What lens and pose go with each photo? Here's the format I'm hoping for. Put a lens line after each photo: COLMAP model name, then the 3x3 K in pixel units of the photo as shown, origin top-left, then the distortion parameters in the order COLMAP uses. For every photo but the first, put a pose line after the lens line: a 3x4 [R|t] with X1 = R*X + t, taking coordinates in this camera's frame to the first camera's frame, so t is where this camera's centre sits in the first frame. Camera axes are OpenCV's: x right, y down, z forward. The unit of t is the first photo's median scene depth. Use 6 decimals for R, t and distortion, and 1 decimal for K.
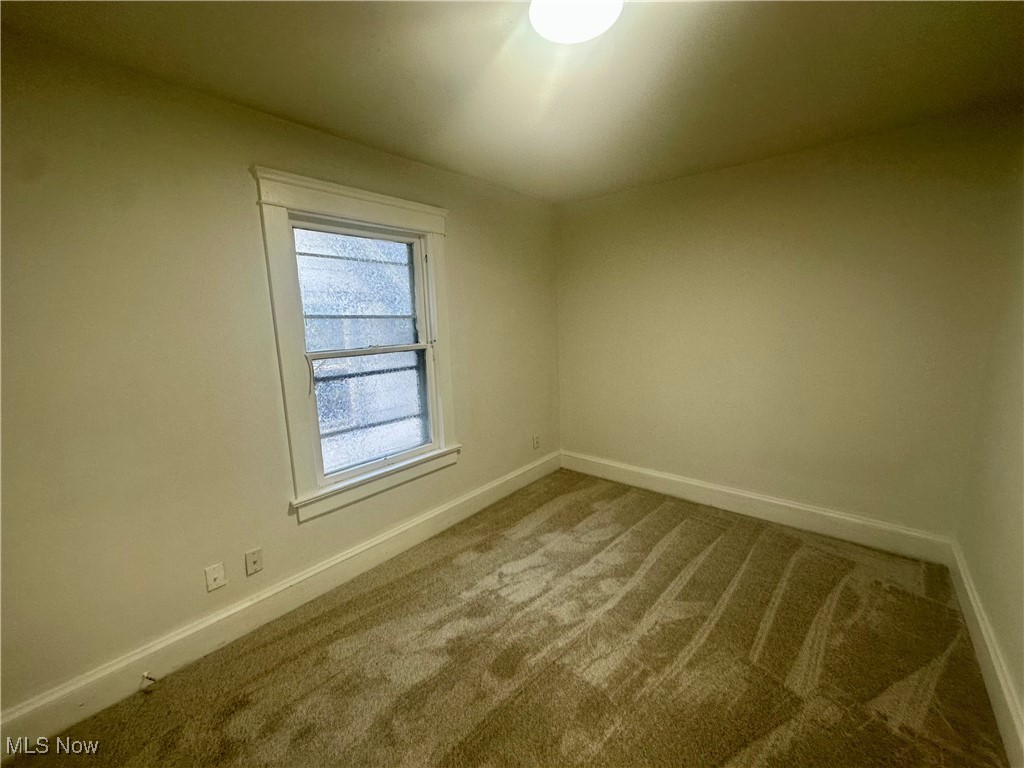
lens RADIAL K [[407.9, 0, 513.9], [0, 407.9, 385.2], [0, 0, 1]] dist [-0.002445, 0.000375]
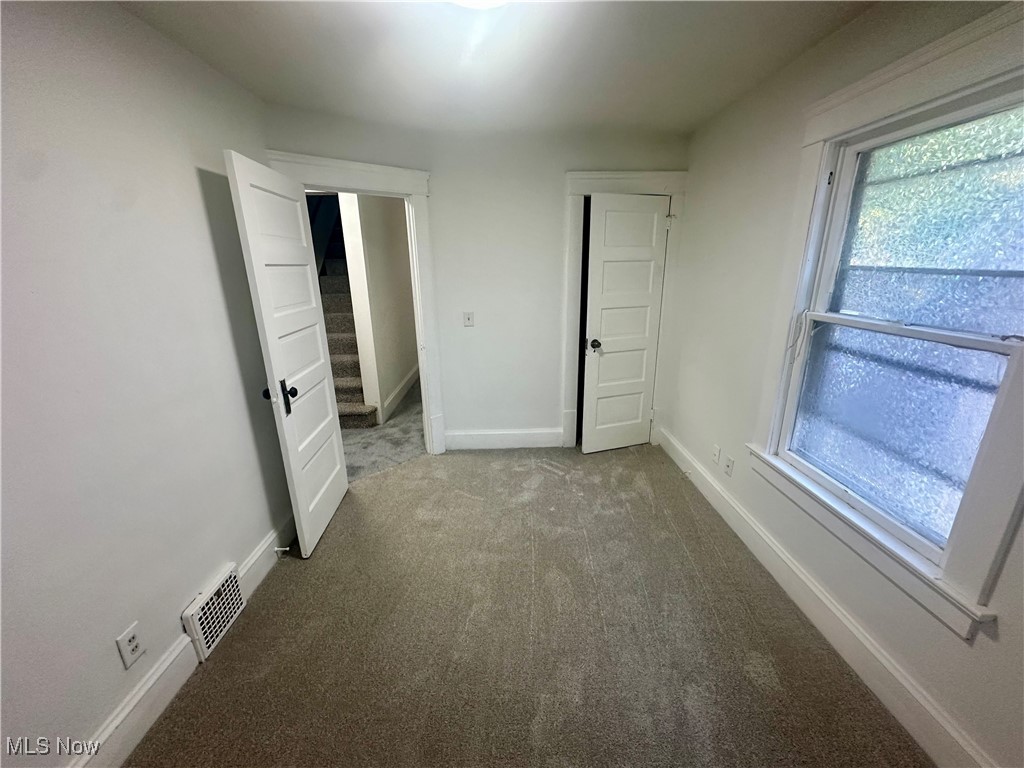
lens RADIAL K [[407.9, 0, 513.9], [0, 407.9, 385.2], [0, 0, 1]] dist [-0.002445, 0.000375]
pose [[-0.742180, 0.224894, -0.631341, 0.520202], [-0.083314, 0.903751, 0.419872, -0.232513], [0.665002, 0.364220, -0.652009, 1.129756]]
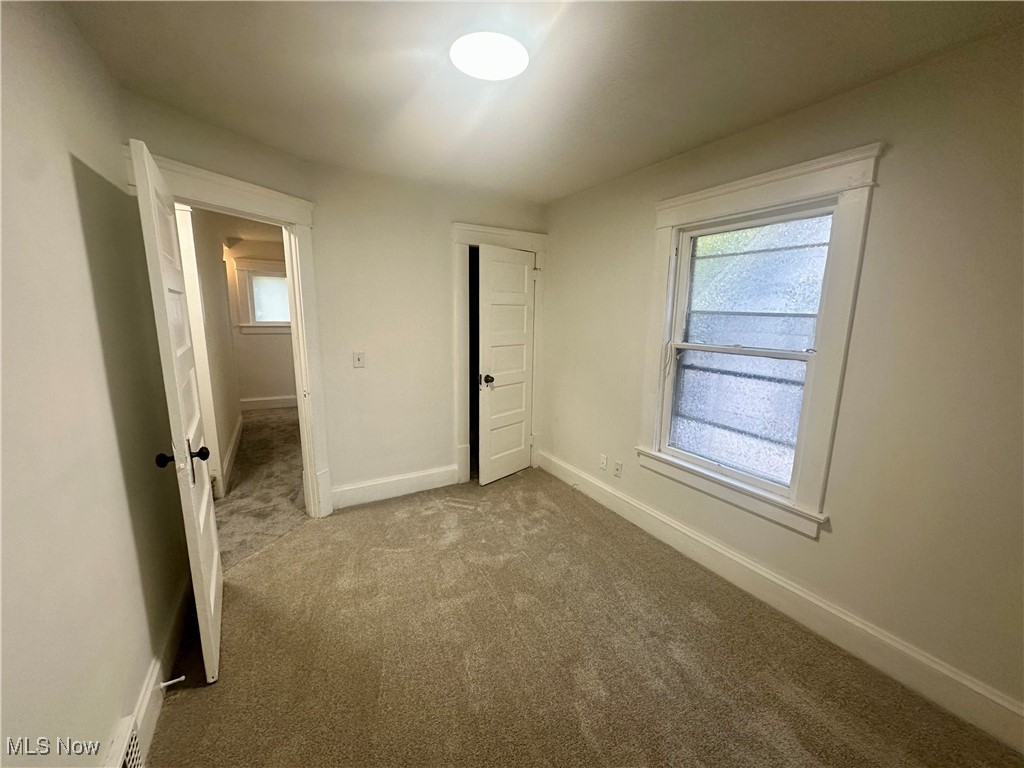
lens RADIAL K [[407.9, 0, 513.9], [0, 407.9, 385.2], [0, 0, 1]] dist [-0.002445, 0.000375]
pose [[-0.333143, 0.186436, -0.924260, 0.757070], [-0.167882, 0.952864, 0.252718, -0.171149], [0.927810, 0.239358, -0.286141, 0.878751]]
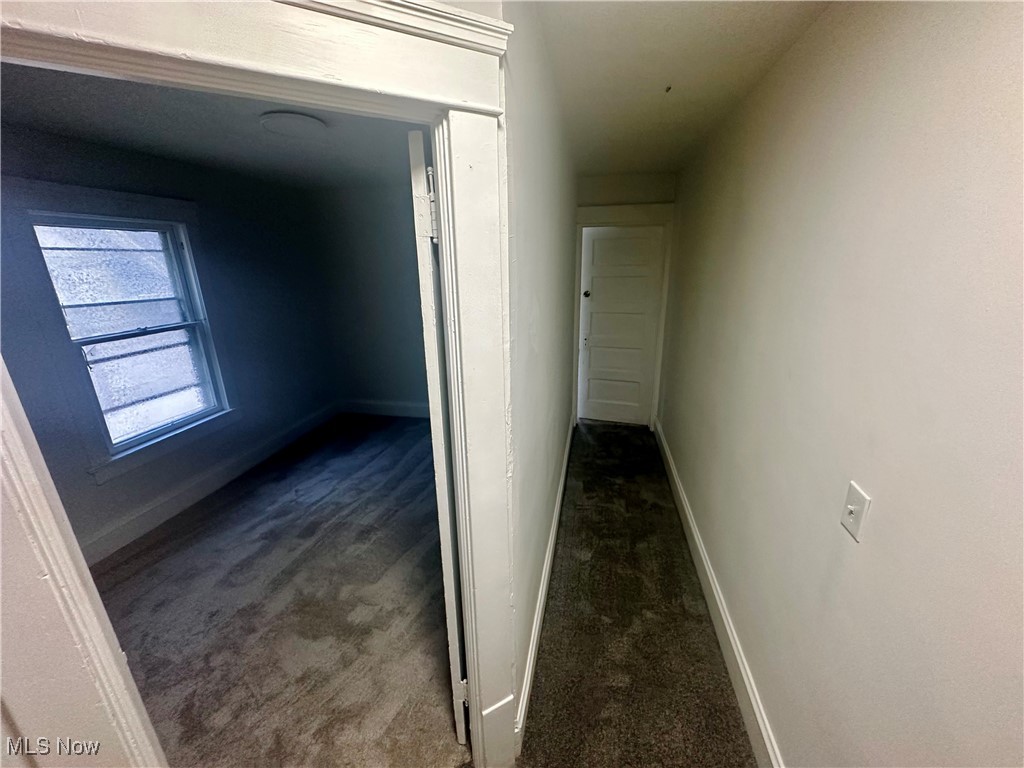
lens RADIAL K [[407.9, 0, 513.9], [0, 407.9, 385.2], [0, 0, 1]] dist [-0.002445, 0.000375]
pose [[0.873292, -0.128006, 0.470081, 0.006255], [0.069077, 0.987652, 0.140616, -0.029605], [-0.482276, -0.090327, 0.871350, -0.535419]]
